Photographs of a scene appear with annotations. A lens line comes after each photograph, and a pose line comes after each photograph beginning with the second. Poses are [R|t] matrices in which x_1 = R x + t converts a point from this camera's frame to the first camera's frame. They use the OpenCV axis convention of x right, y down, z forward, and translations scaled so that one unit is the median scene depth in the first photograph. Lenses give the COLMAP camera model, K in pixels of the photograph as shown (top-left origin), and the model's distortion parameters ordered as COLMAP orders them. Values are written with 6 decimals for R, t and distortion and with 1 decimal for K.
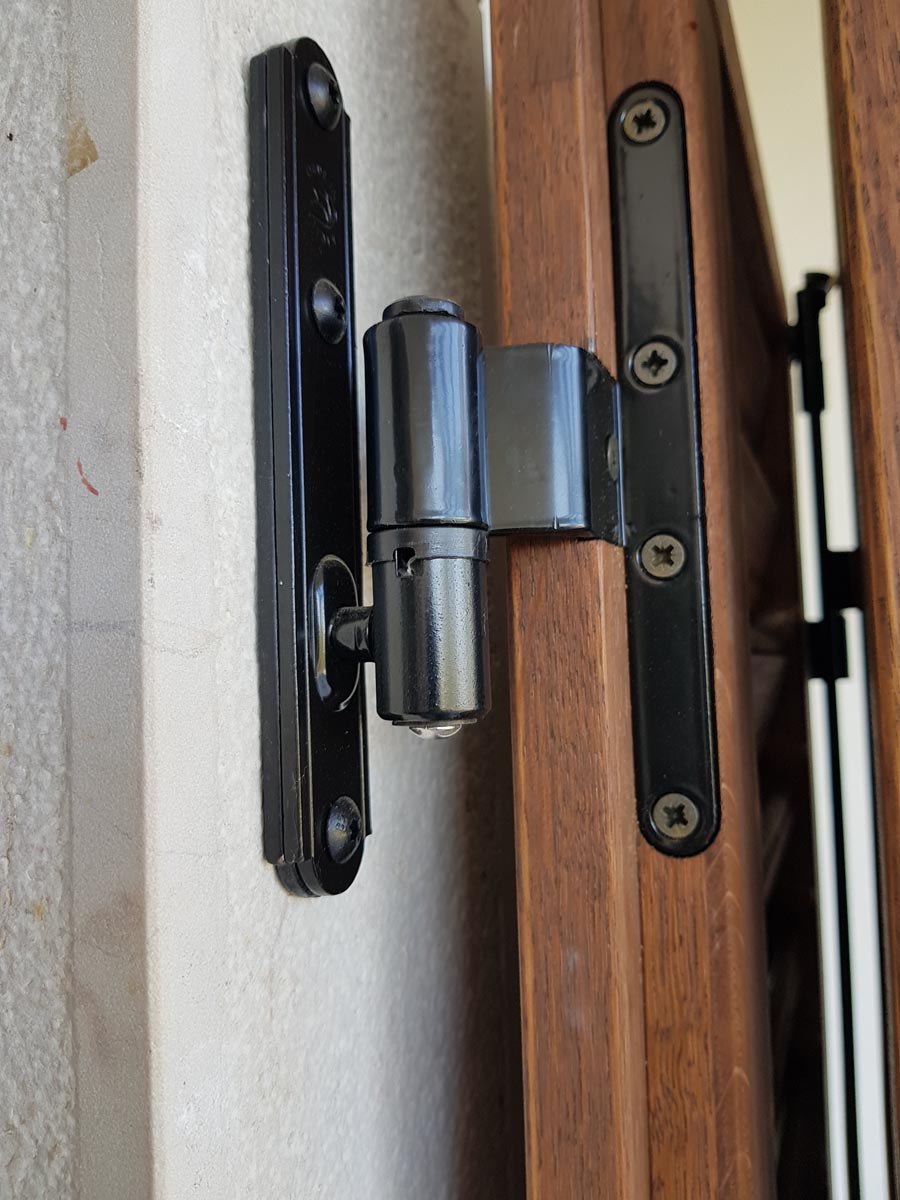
lens RADIAL K [[953.0, 0, 455.8], [0, 953.0, 588.8], [0, 0, 1]] dist [-0.001527, -0.069965]
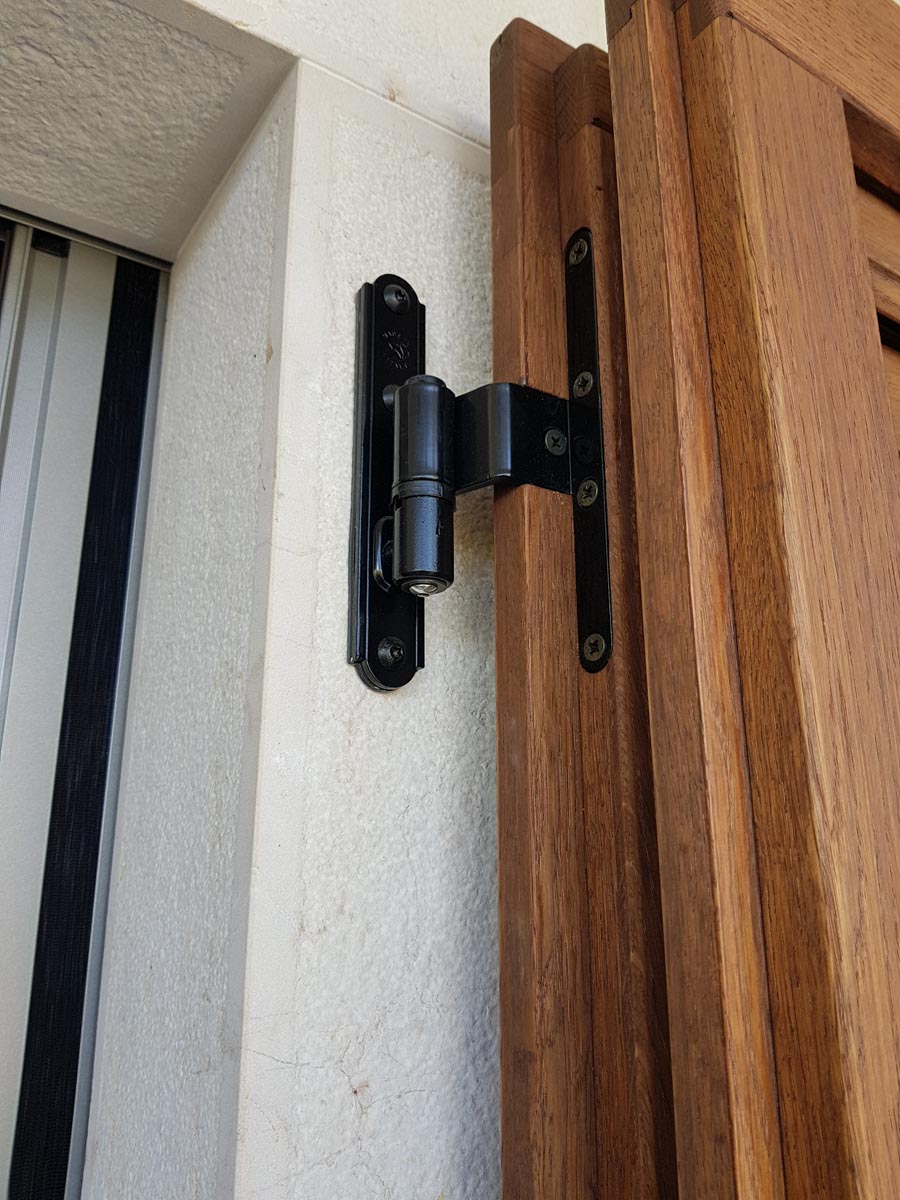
lens RADIAL K [[953.0, 0, 450.4], [0, 953.0, 603.8], [0, 0, 1]] dist [-0.001527, -0.069965]
pose [[0.813154, -0.138609, -0.565304, 1.003123], [0.017079, 0.976495, -0.214863, 0.539455], [0.581798, 0.165062, 0.796408, -0.419402]]
